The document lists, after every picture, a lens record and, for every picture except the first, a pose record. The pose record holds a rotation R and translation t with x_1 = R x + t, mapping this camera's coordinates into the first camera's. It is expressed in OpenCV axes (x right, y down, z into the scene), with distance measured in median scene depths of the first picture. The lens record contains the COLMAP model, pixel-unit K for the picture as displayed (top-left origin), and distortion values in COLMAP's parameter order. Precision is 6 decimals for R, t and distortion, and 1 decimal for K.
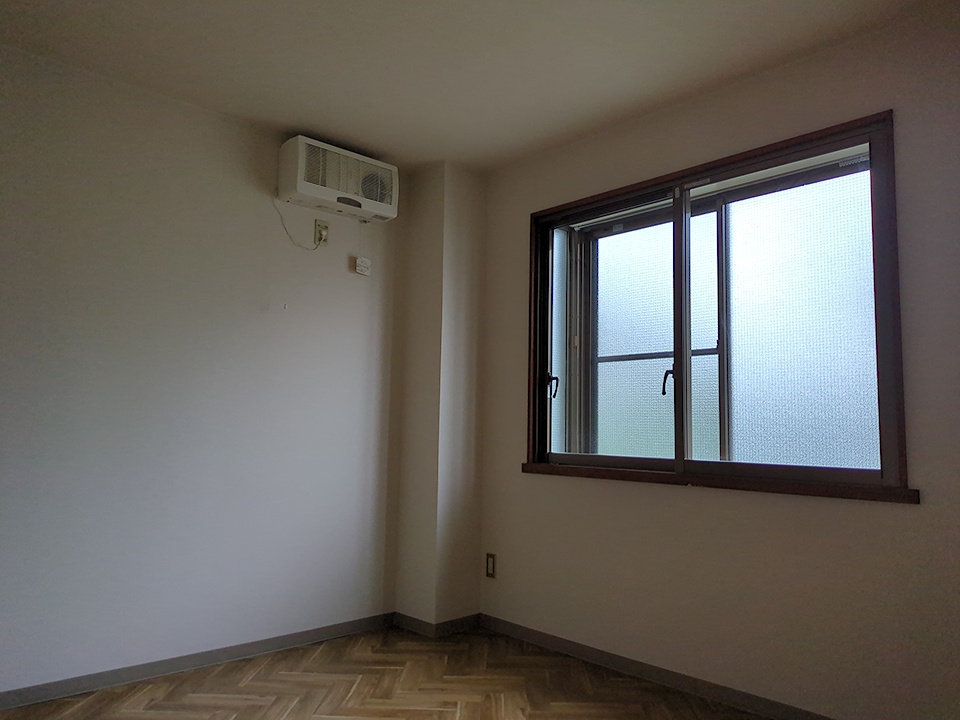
lens RADIAL K [[722.5, 0, 480.0], [0, 722.5, 360.0], [0, 0, 1]] dist [0.070407, -0.065935]
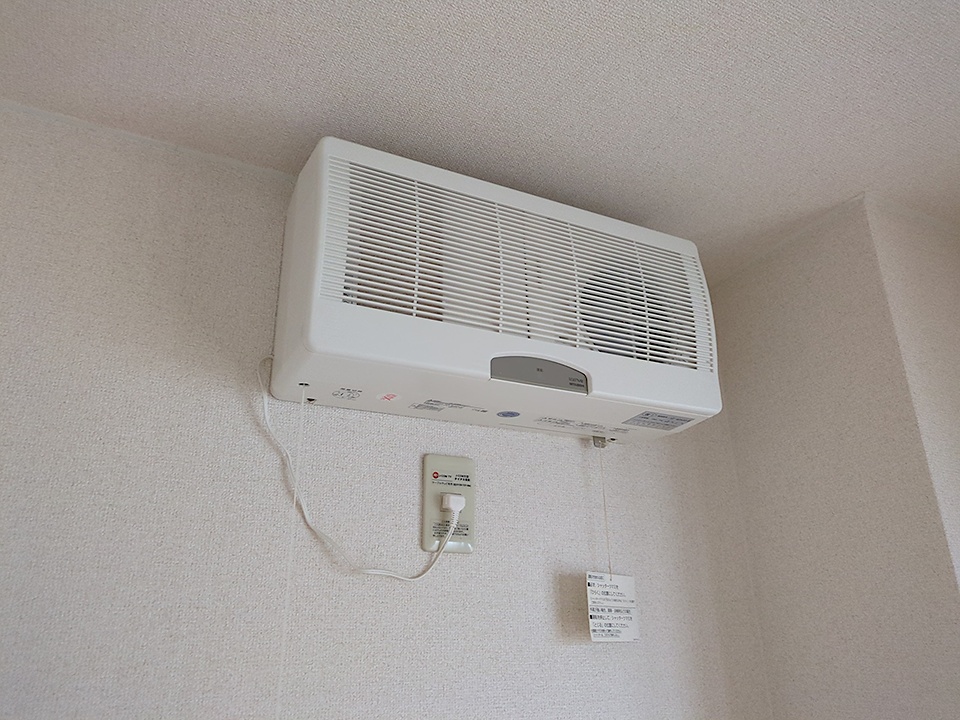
lens RADIAL K [[722.5, 0, 480.0], [0, 722.5, 360.0], [0, 0, 1]] dist [0.070407, -0.065935]
pose [[0.960029, -0.131933, -0.246858, -0.135842], [0.058702, 0.957232, -0.283302, -0.150166], [0.273677, 0.257487, 0.926715, 0.750052]]
